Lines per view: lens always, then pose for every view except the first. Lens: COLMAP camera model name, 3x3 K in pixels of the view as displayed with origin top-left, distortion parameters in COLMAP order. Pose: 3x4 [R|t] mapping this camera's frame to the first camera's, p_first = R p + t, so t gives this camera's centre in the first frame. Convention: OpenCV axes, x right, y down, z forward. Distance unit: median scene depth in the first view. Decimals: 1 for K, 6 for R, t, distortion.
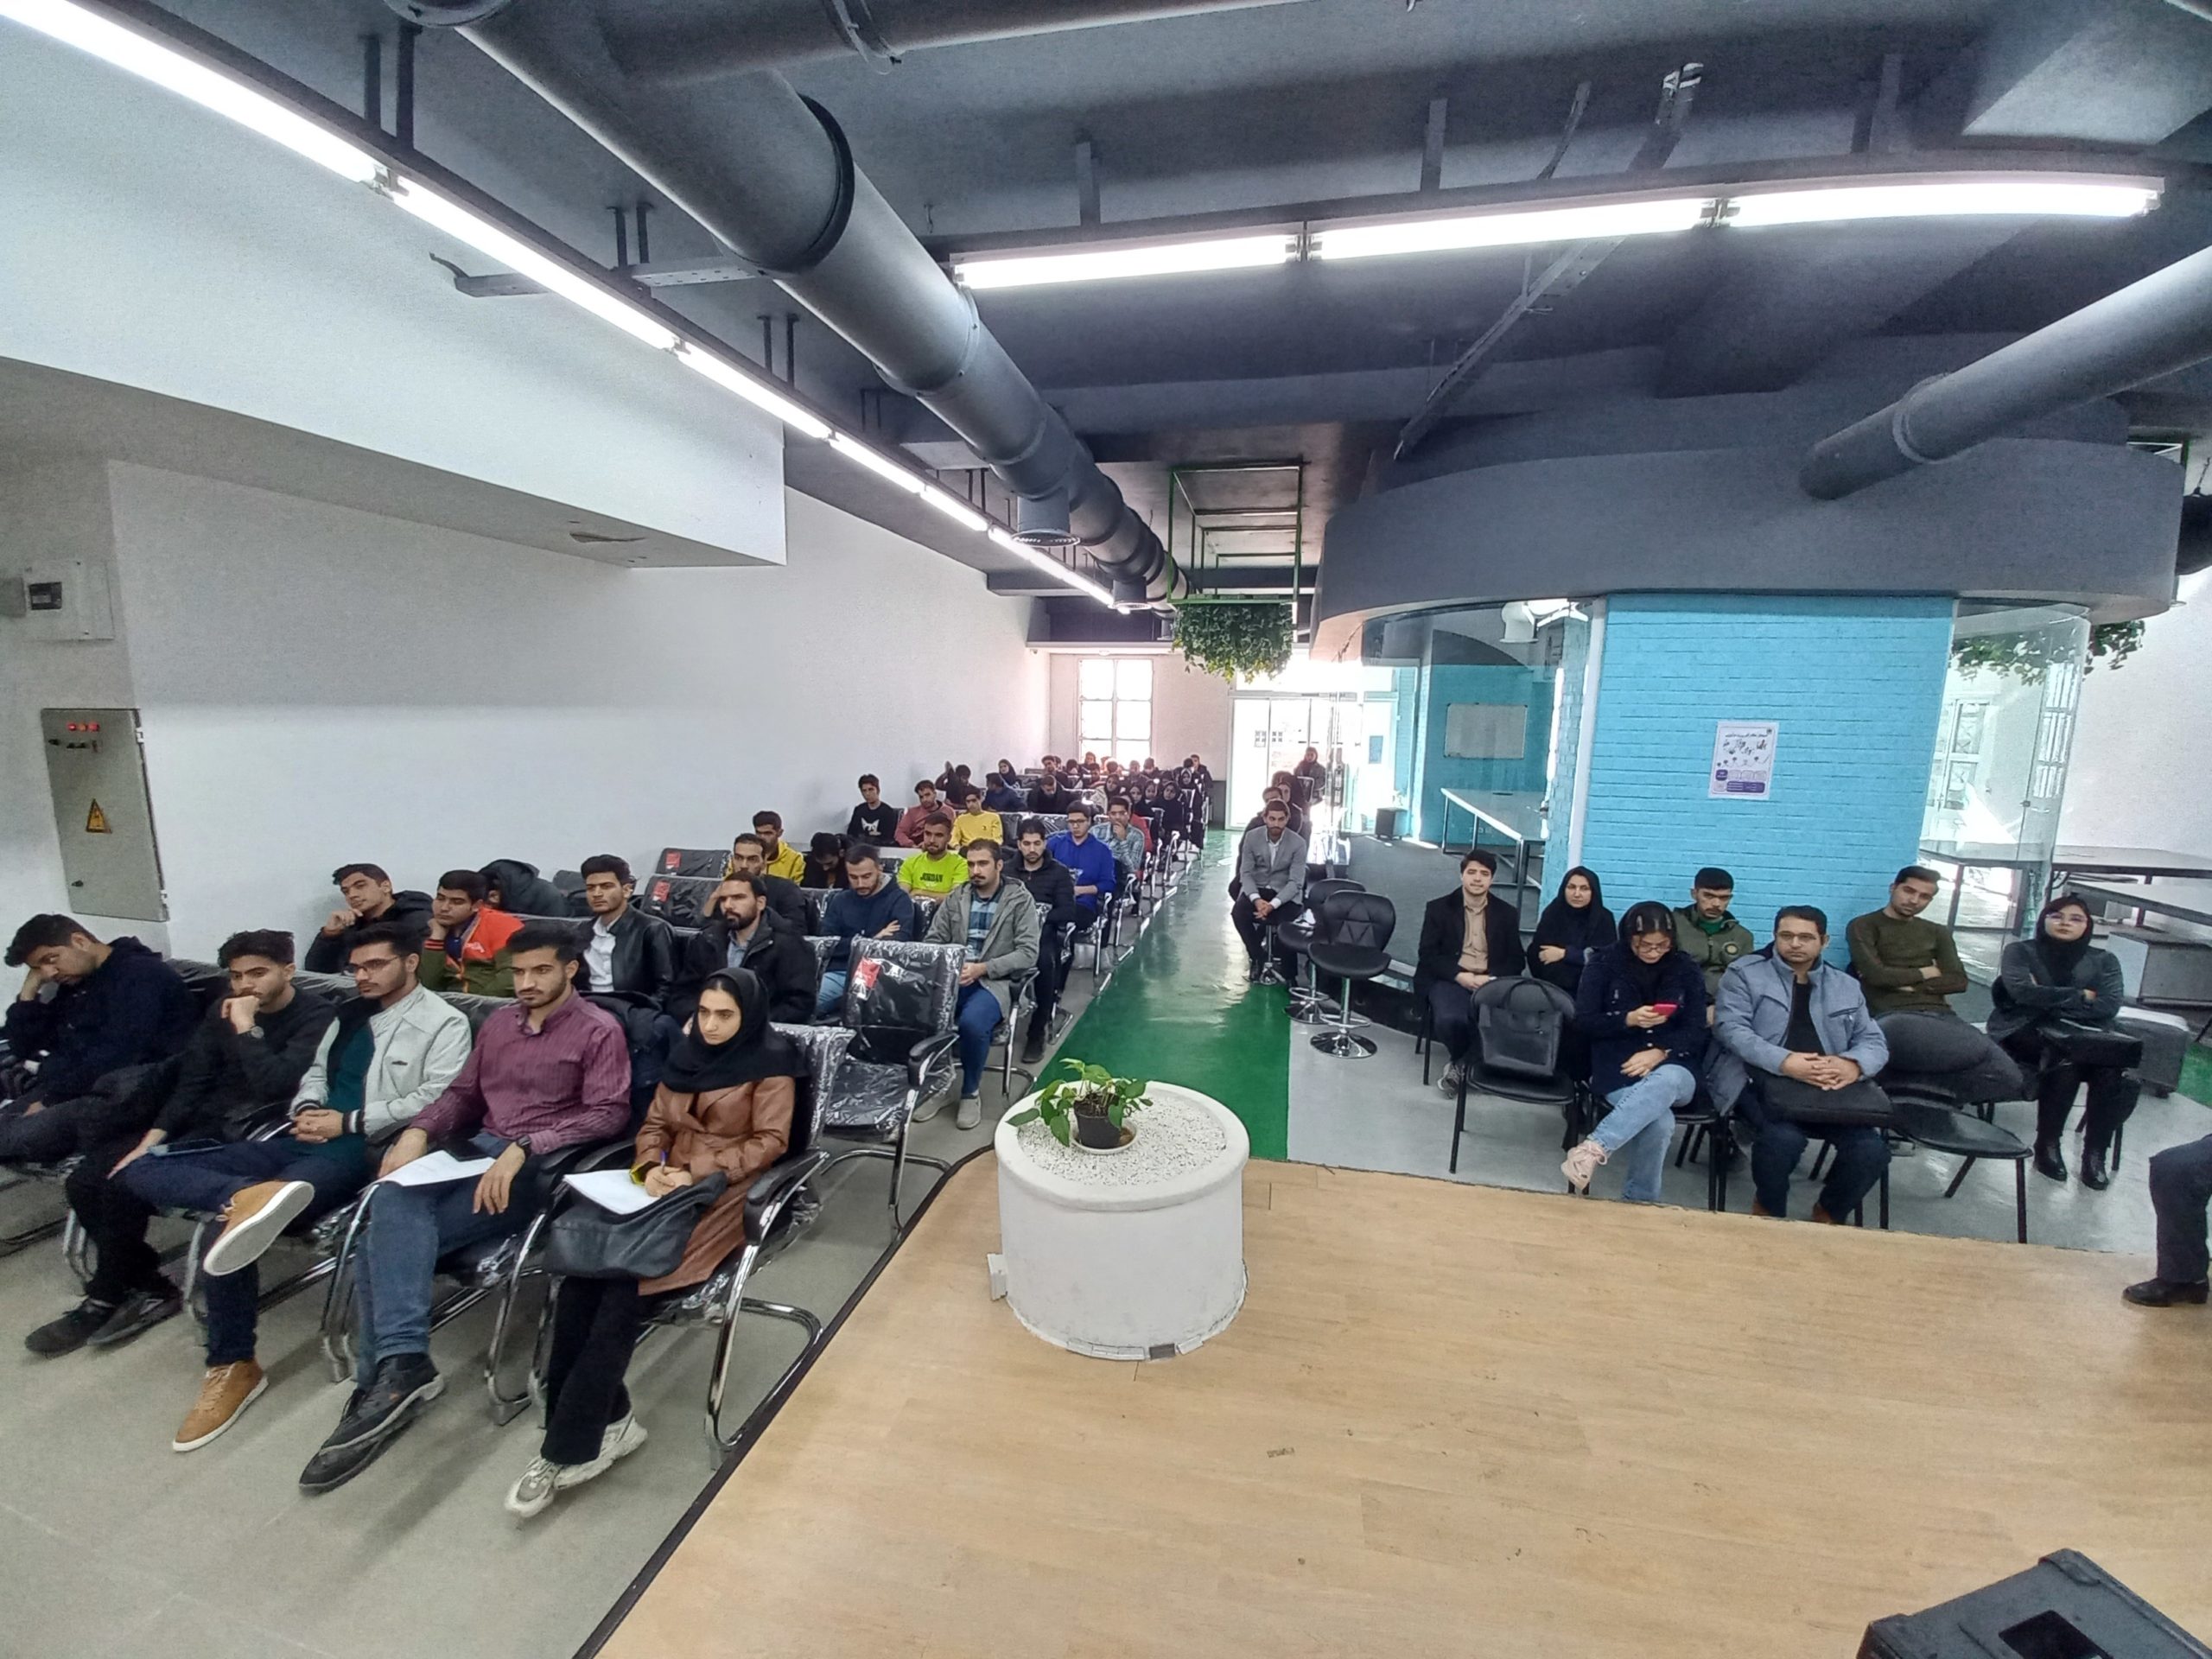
lens RADIAL K [[866.5, 0, 1121.2], [0, 866.5, 829.5], [0, 0, 1]] dist [0.021769, -0.018631]
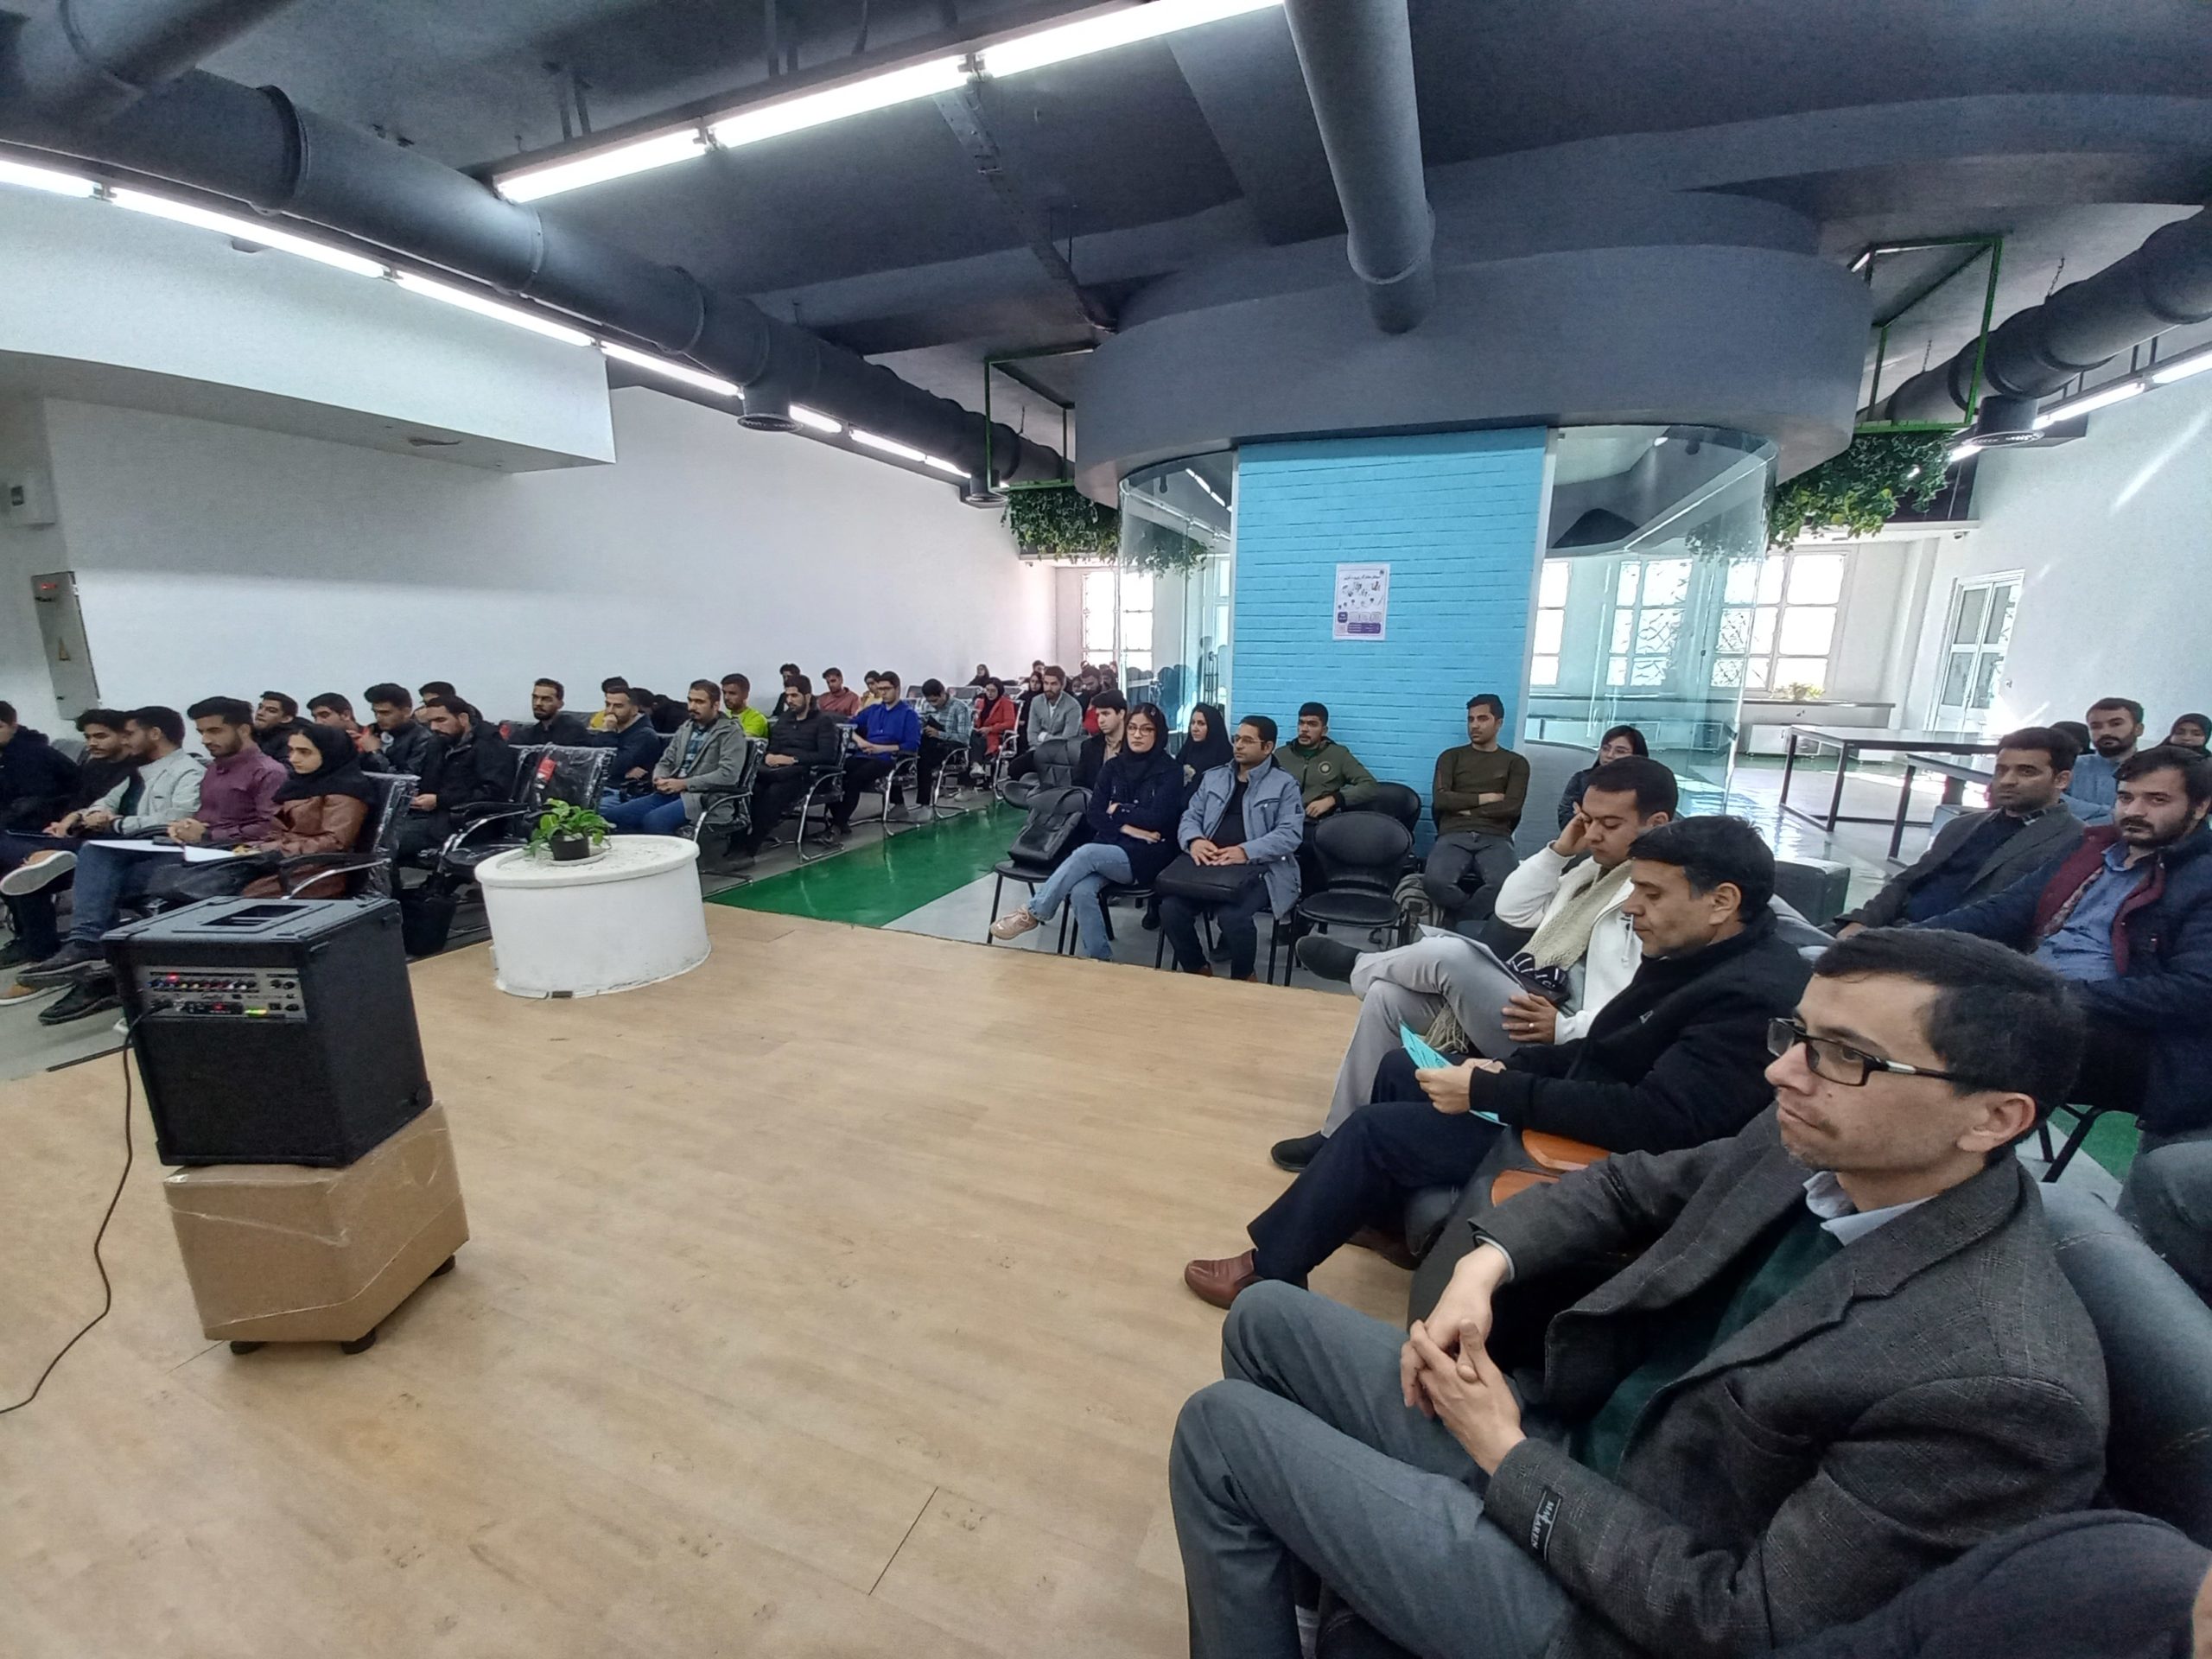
lens RADIAL K [[866.5, 0, 1121.2], [0, 866.5, 829.5], [0, 0, 1]] dist [0.021769, -0.018631]
pose [[0.984150, 0.024506, -0.175637, 0.666604], [-0.012030, 0.997350, 0.071749, 0.131114], [0.176929, -0.068499, 0.981837, -0.104274]]
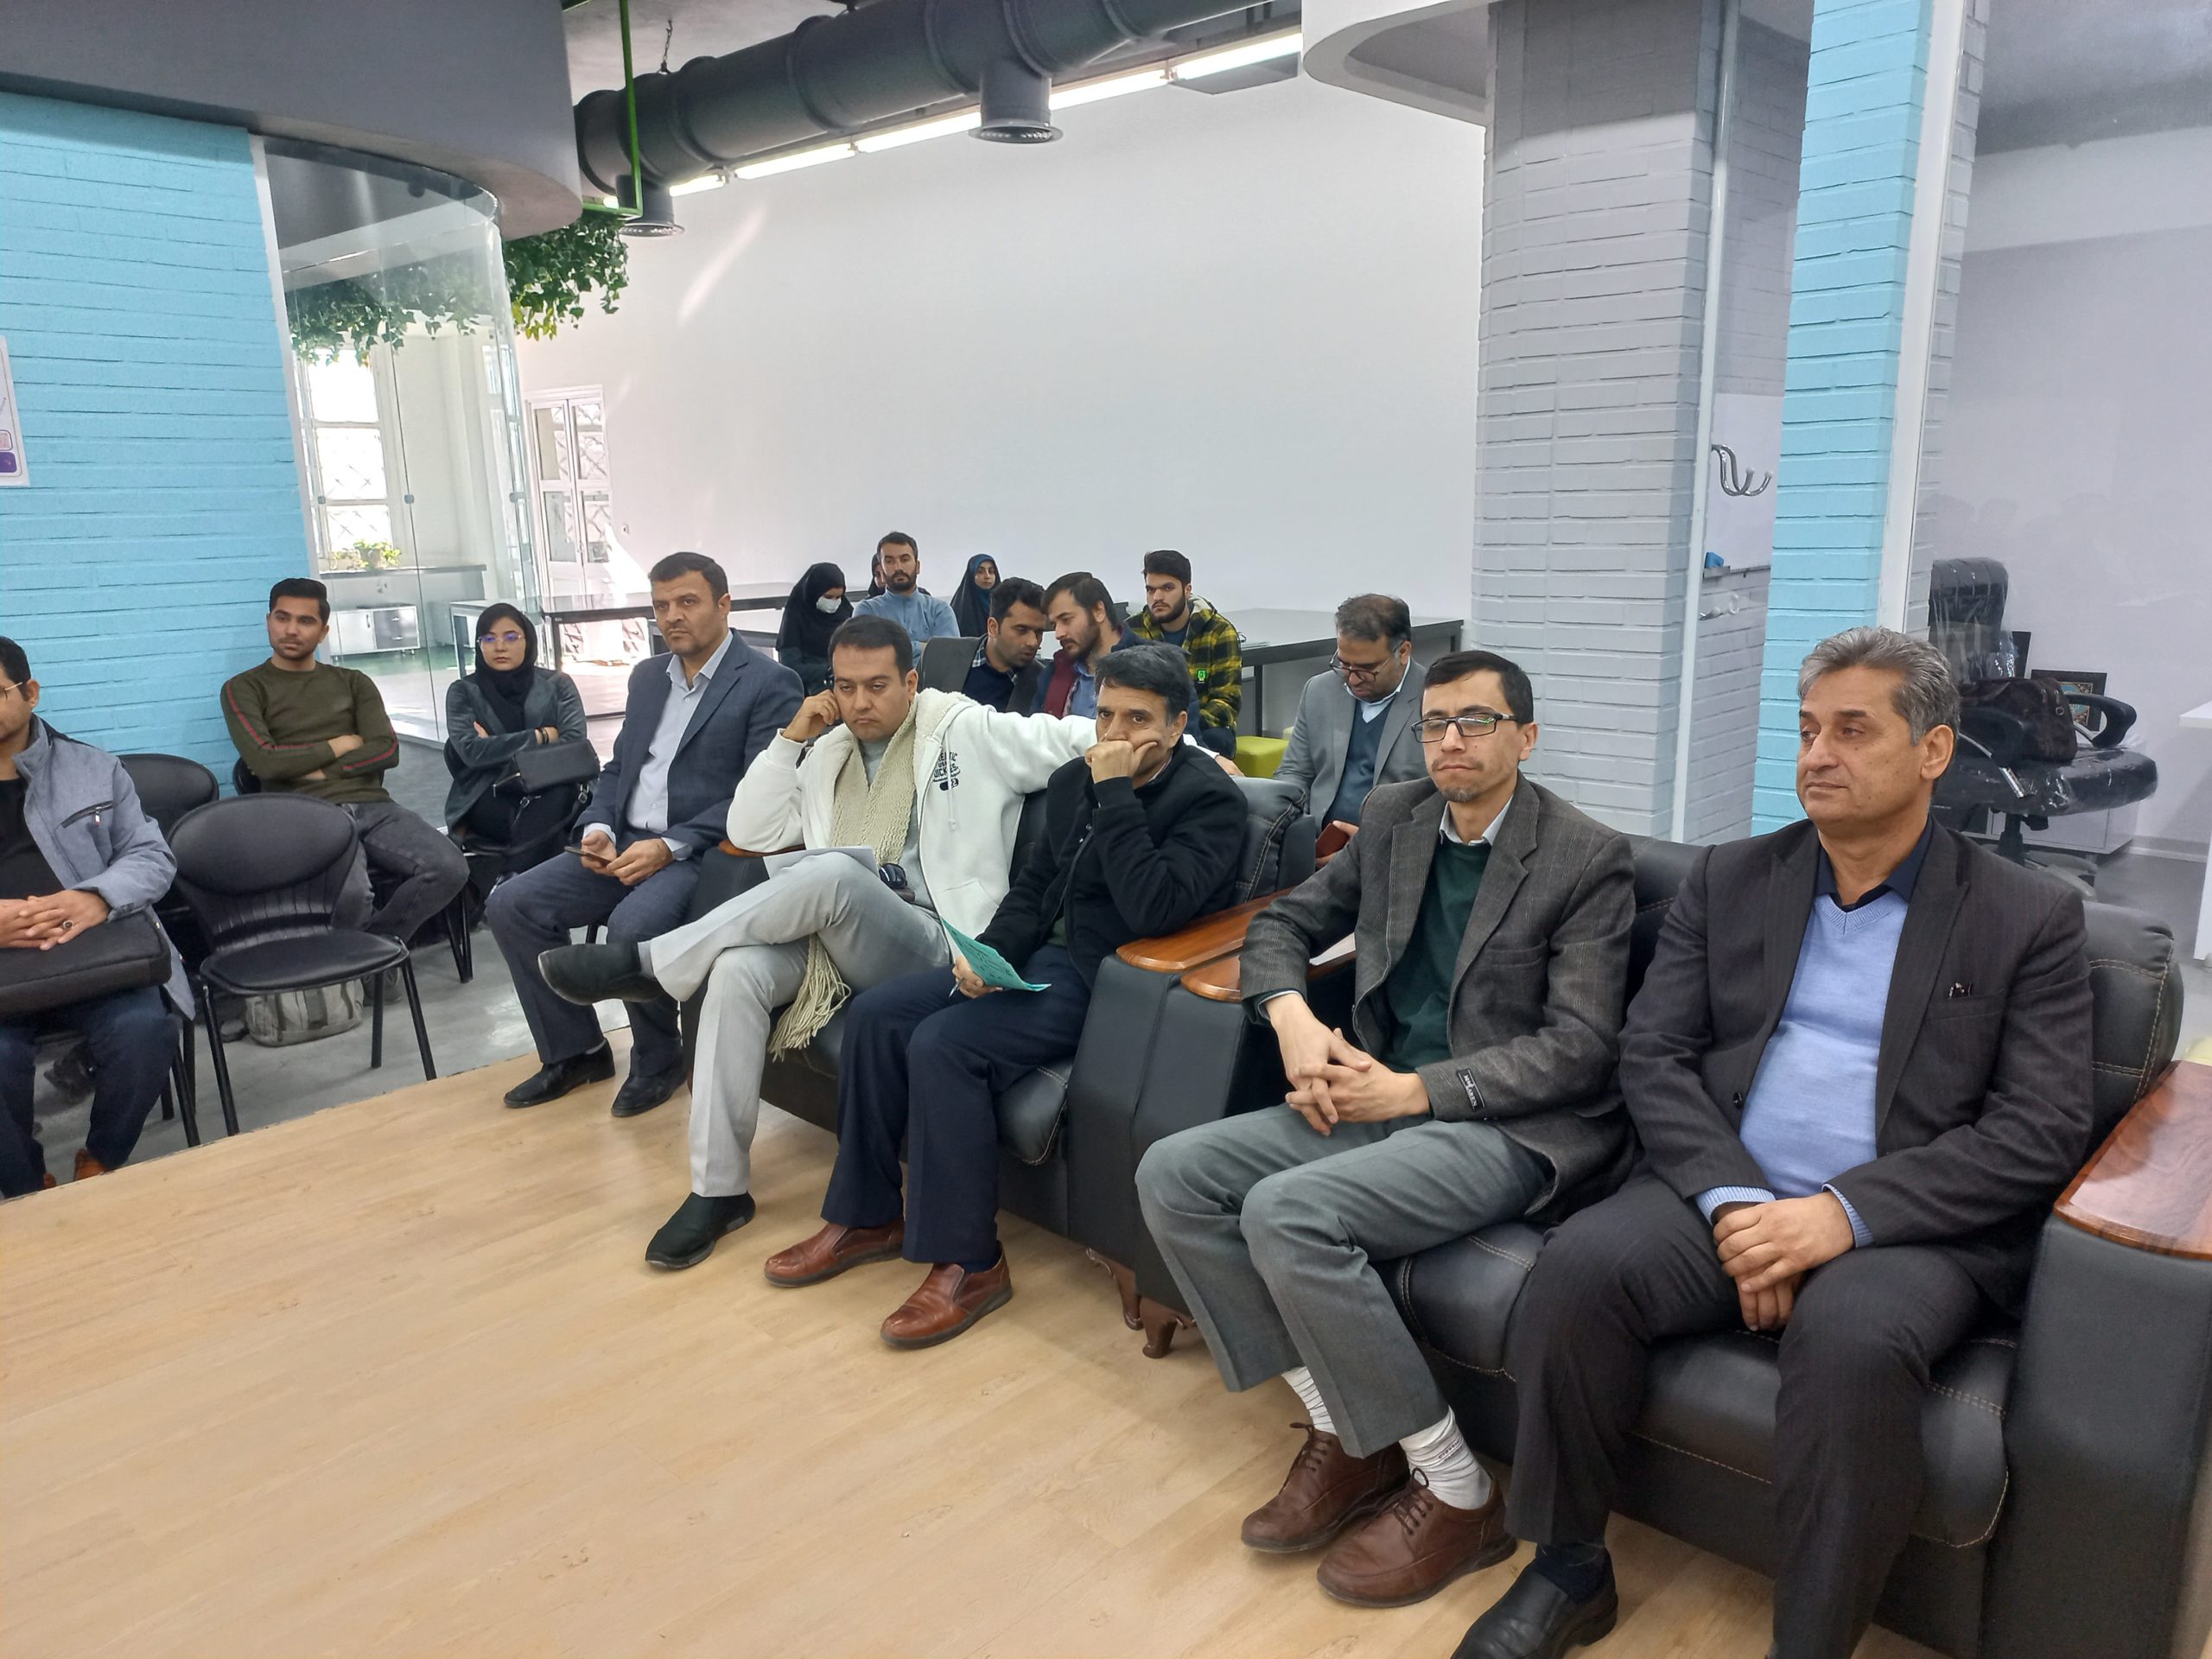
lens RADIAL K [[1585.1, 0, 1106.0], [0, 1585.1, 829.5], [0, 0, 1]] dist [-0.000126, 0.000321]
pose [[0.529797, -0.211570, 0.821312, 0.266419], [0.143331, 0.976792, 0.159165, 0.121014], [-0.835926, 0.033395, 0.547826, -0.088307]]
